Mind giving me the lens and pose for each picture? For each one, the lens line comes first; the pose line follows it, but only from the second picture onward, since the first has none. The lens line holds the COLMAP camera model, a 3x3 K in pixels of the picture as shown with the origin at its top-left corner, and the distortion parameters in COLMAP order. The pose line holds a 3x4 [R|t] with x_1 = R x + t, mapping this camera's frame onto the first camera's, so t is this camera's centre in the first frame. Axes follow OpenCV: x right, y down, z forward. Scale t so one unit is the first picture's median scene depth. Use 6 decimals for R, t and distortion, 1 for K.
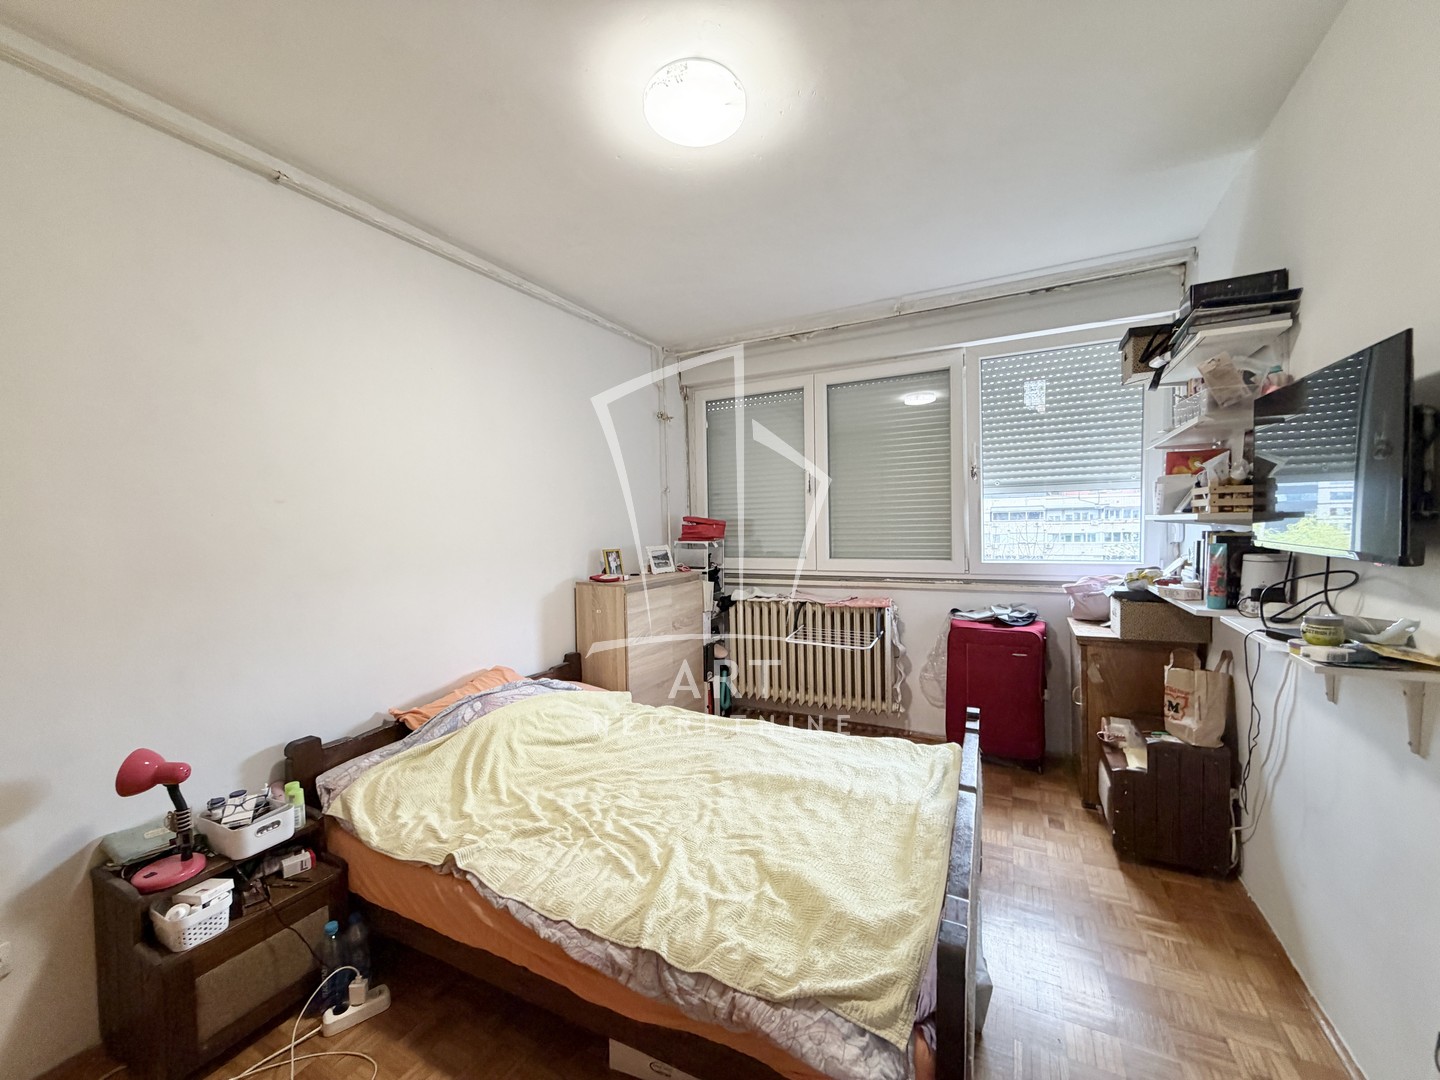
lens RADIAL K [[571.9, 0, 721.4], [0, 571.9, 541.1], [0, 0, 1]] dist [-0.000101, -0.000355]
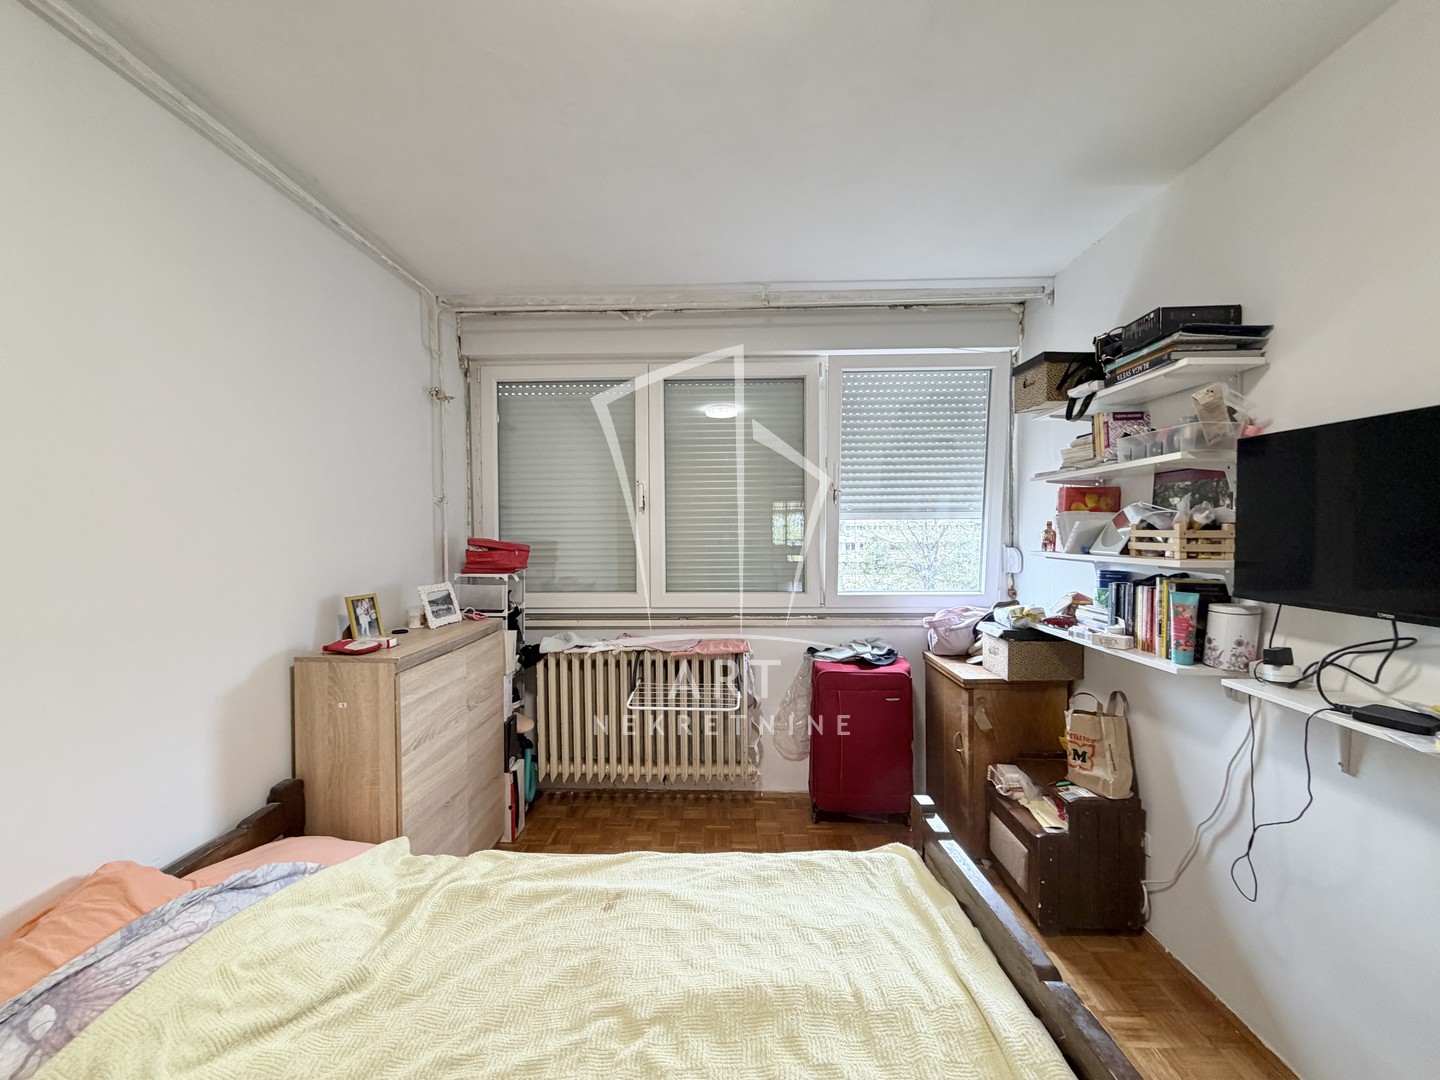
lens RADIAL K [[571.9, 0, 721.0], [0, 571.9, 543.7], [0, 0, 1]] dist [-0.000101, -0.000355]
pose [[0.902146, 0.005397, 0.431397, -0.117679], [-0.000403, 0.999932, -0.011667, -0.037811], [-0.431430, 0.010352, 0.902087, 0.296088]]
